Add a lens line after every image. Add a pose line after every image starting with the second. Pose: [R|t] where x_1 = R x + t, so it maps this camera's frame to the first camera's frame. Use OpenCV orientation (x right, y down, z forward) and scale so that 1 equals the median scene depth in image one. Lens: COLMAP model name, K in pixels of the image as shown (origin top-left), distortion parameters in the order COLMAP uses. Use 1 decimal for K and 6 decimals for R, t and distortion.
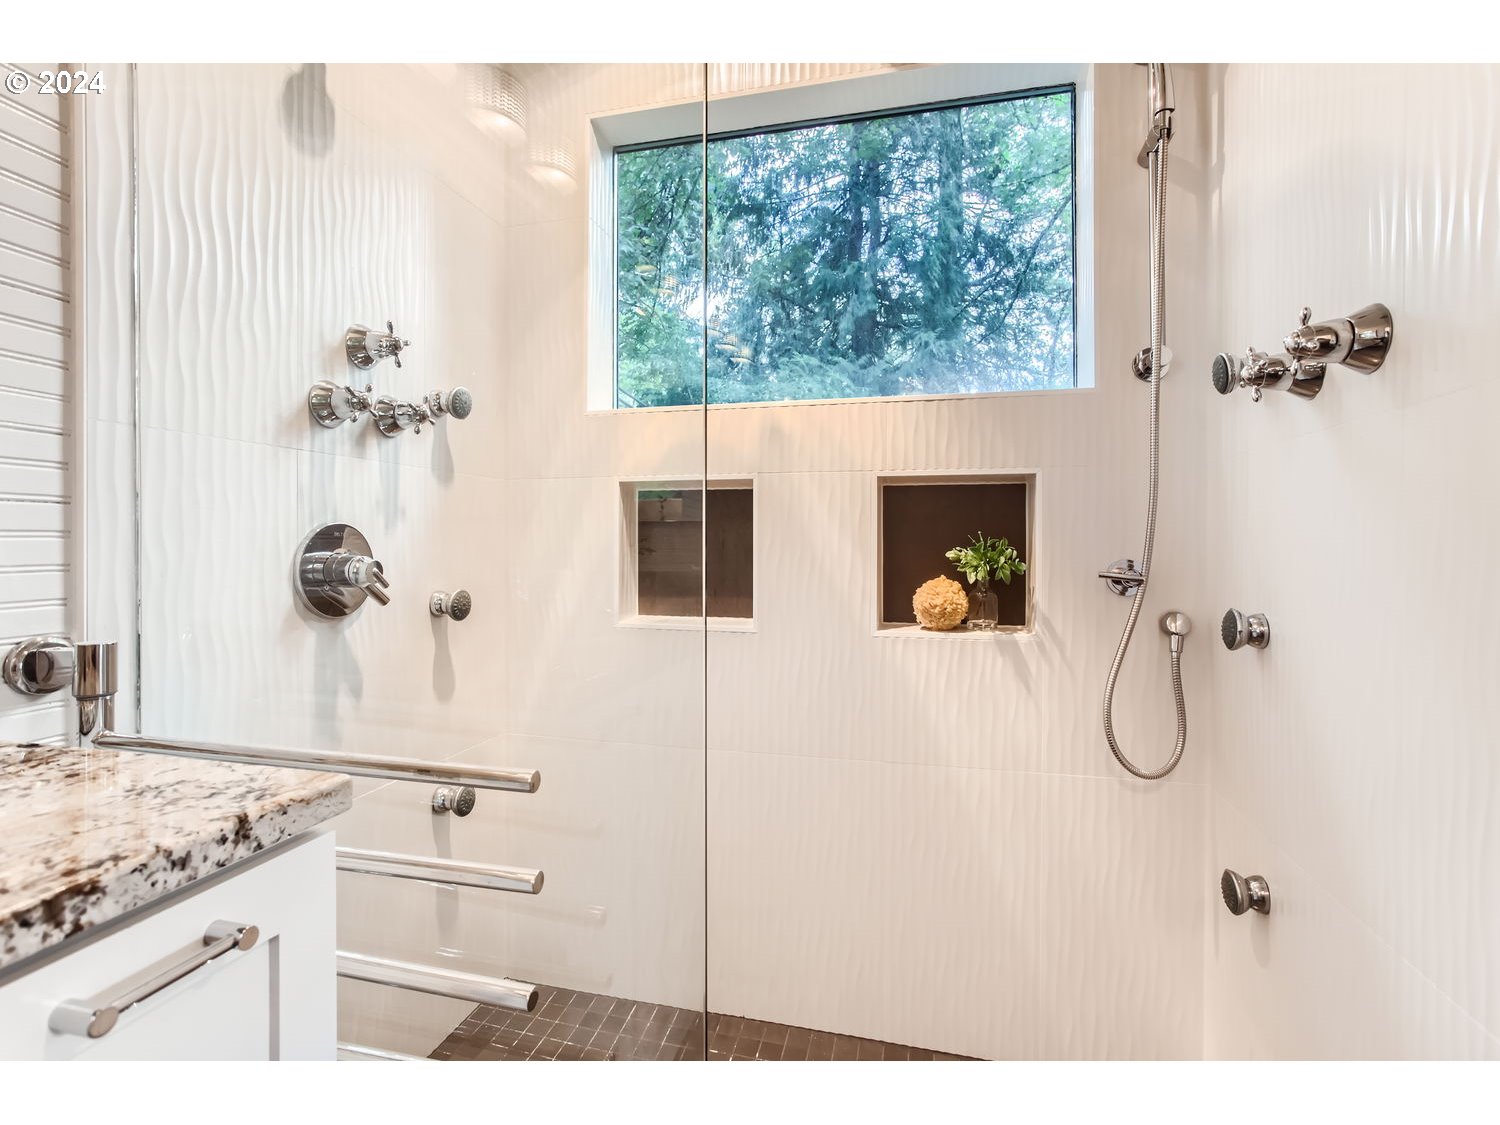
lens RADIAL K [[722.2, 0, 741.3], [0, 722.2, 557.7], [0, 0, 1]] dist [-0.011939, 0.008509]
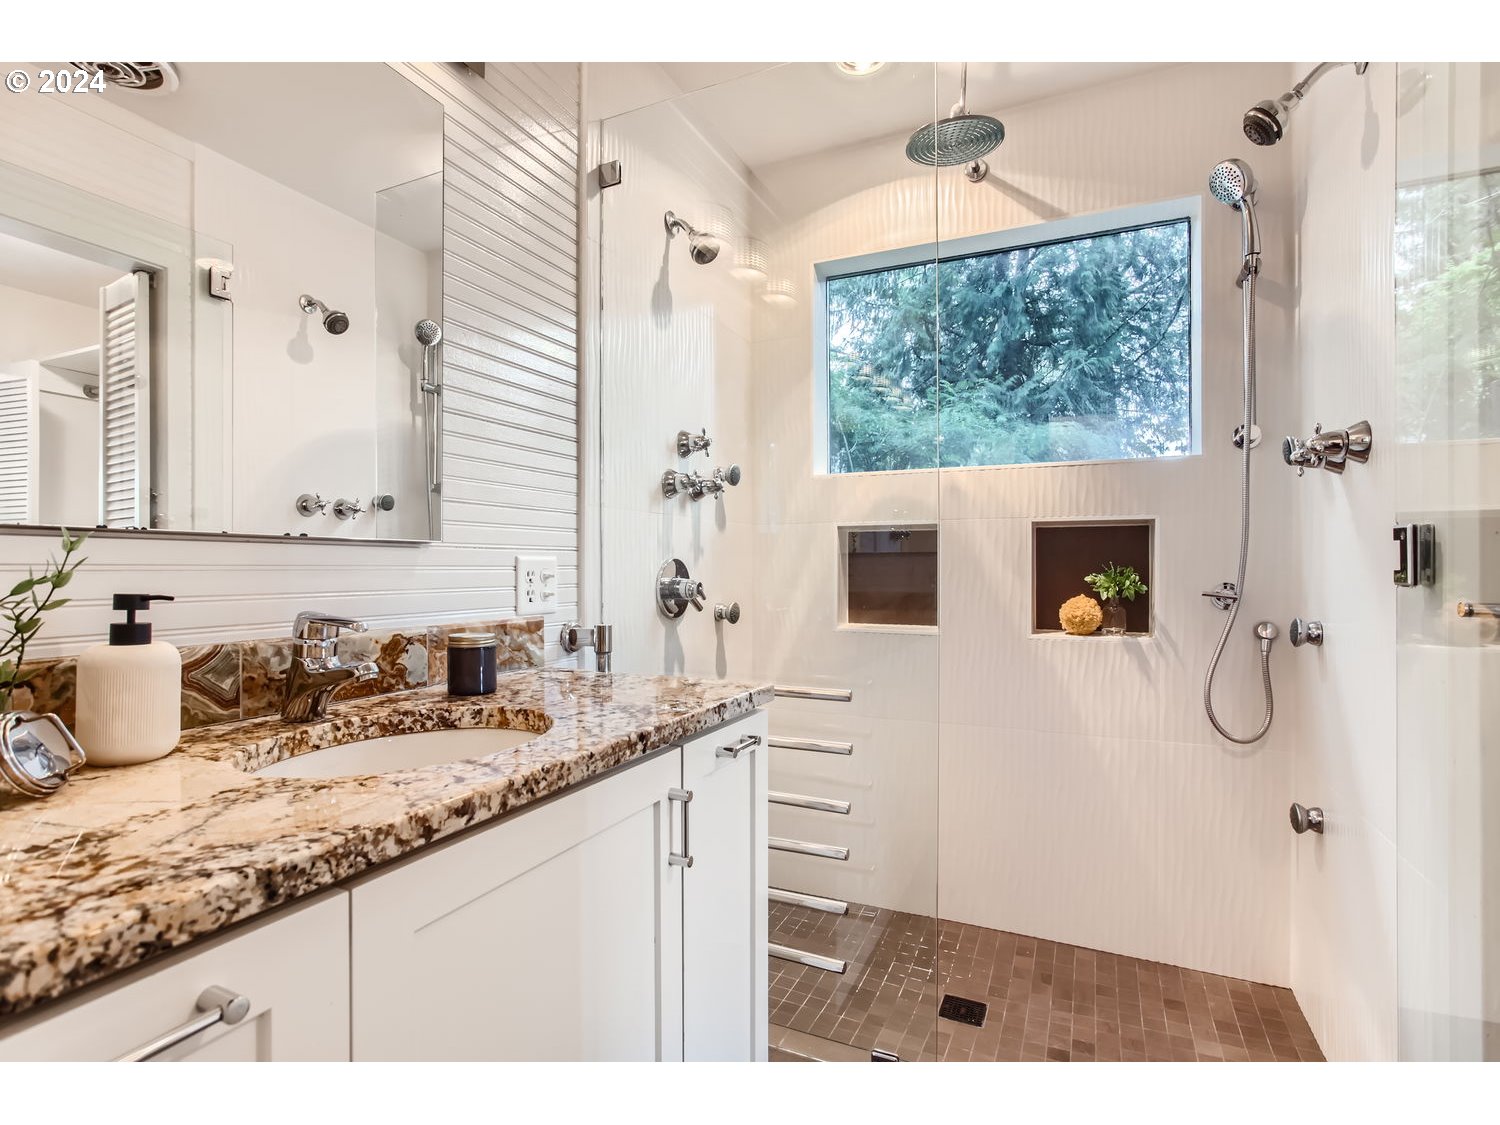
lens RADIAL K [[722.2, 0, 760.5], [0, 722.2, 575.5], [0, 0, 1]] dist [-0.011939, 0.008509]
pose [[0.986174, 0.000740, -0.165711, -0.094027], [-0.002015, 0.999970, -0.007526, 0.000669], [0.165700, 0.007756, 0.986146, -0.442007]]
